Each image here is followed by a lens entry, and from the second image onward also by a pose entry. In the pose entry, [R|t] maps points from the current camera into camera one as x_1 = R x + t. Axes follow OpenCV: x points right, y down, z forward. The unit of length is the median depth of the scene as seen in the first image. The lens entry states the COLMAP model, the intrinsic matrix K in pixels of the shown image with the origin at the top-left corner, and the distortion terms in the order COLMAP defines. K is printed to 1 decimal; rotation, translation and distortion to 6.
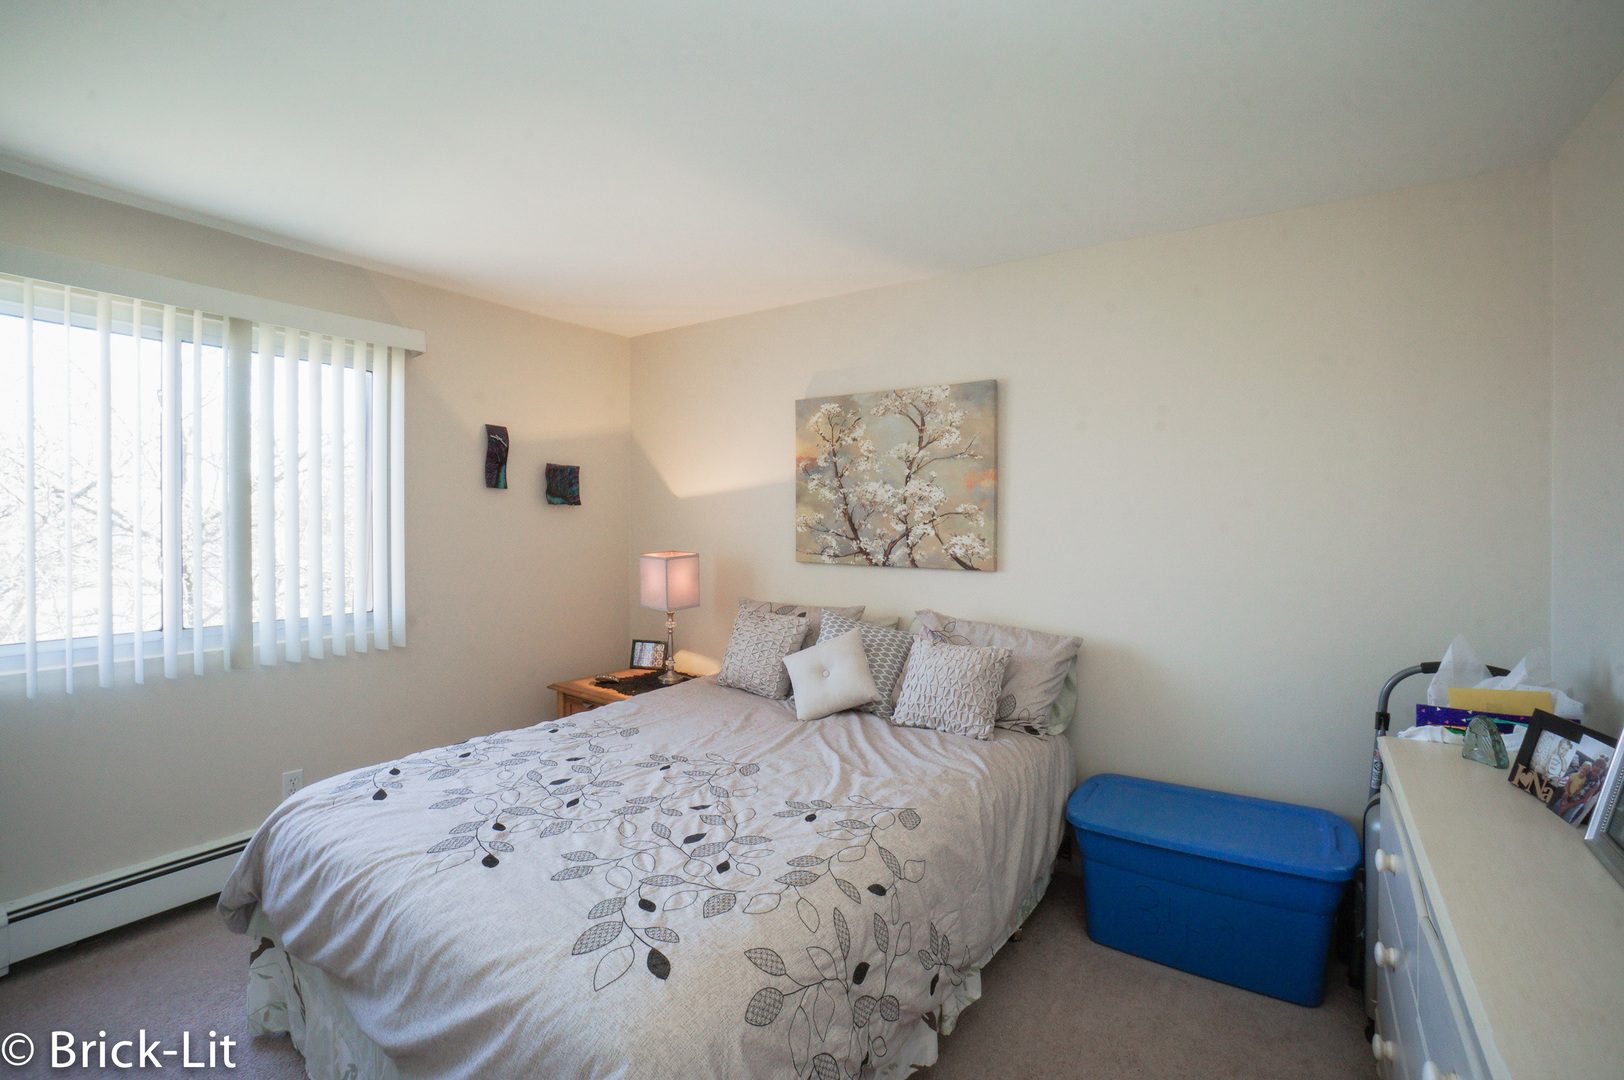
lens RADIAL K [[717.0, 0, 818.3], [0, 717.0, 521.4], [0, 0, 1]] dist [-0.059398, 0.018875]
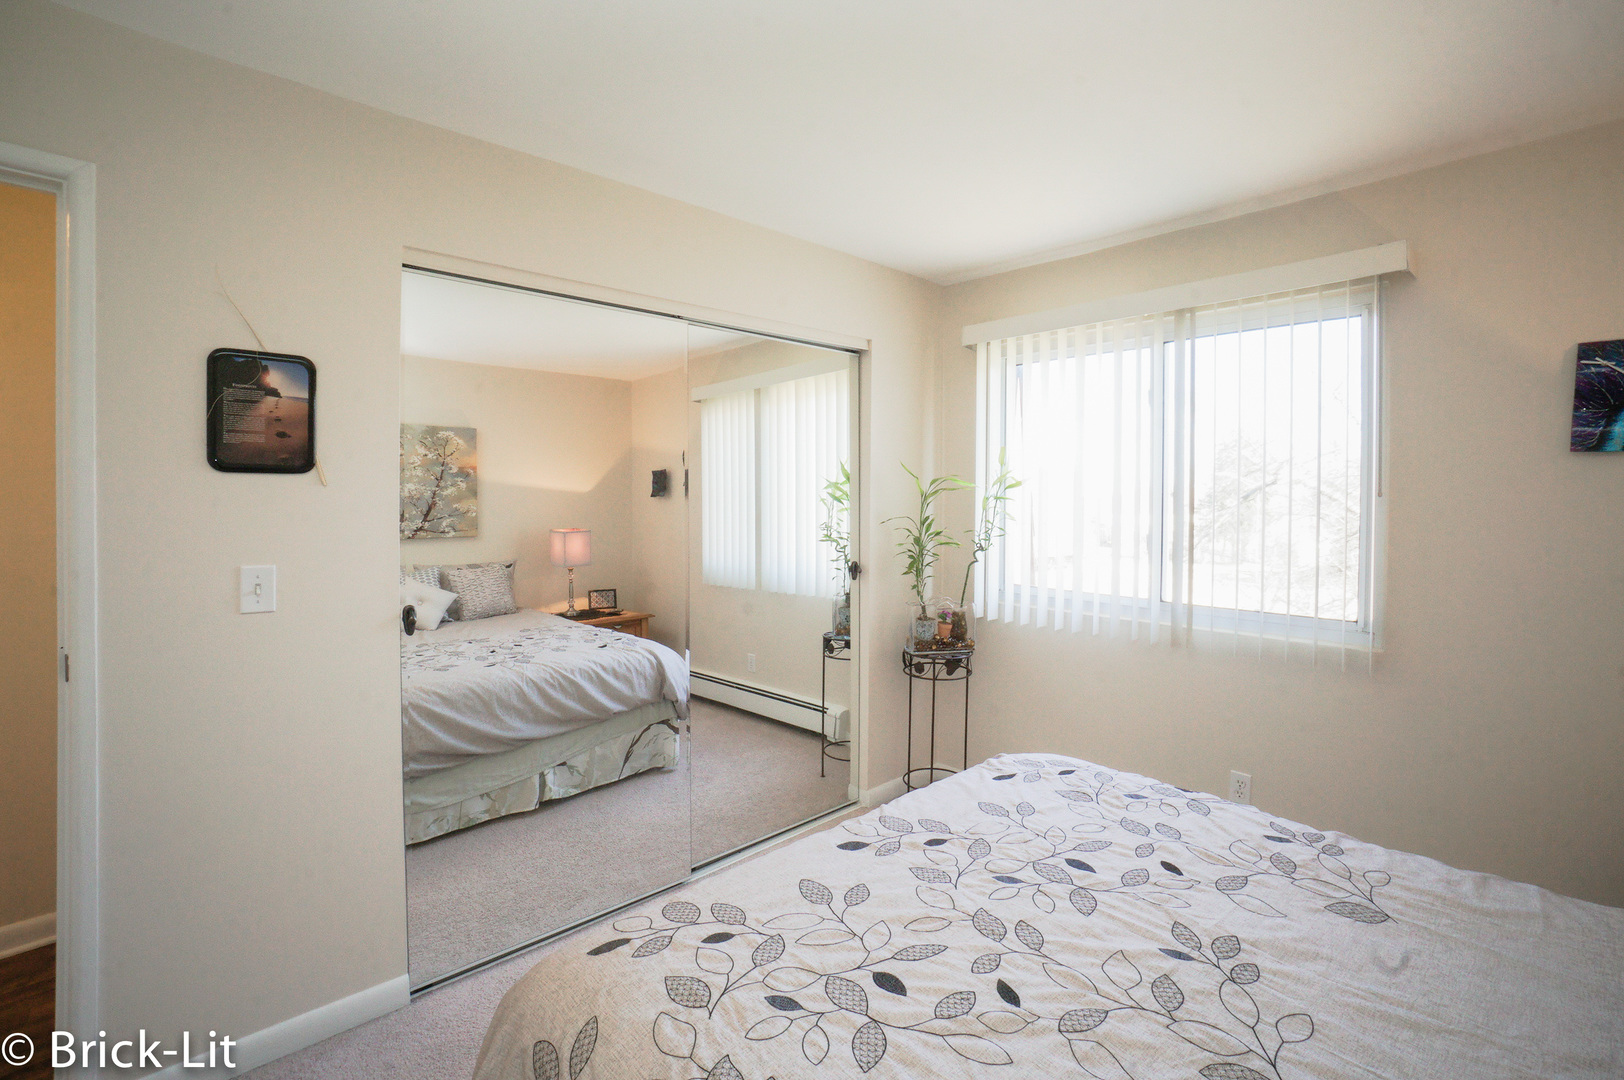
lens RADIAL K [[717.0, 0, 818.3], [0, 717.0, 521.4], [0, 0, 1]] dist [-0.059398, 0.018875]
pose [[-0.240969, 0.026315, -0.970176, 0.402600], [-0.004160, 0.999595, 0.028146, -0.004784], [0.970524, 0.010818, -0.240762, 0.931879]]
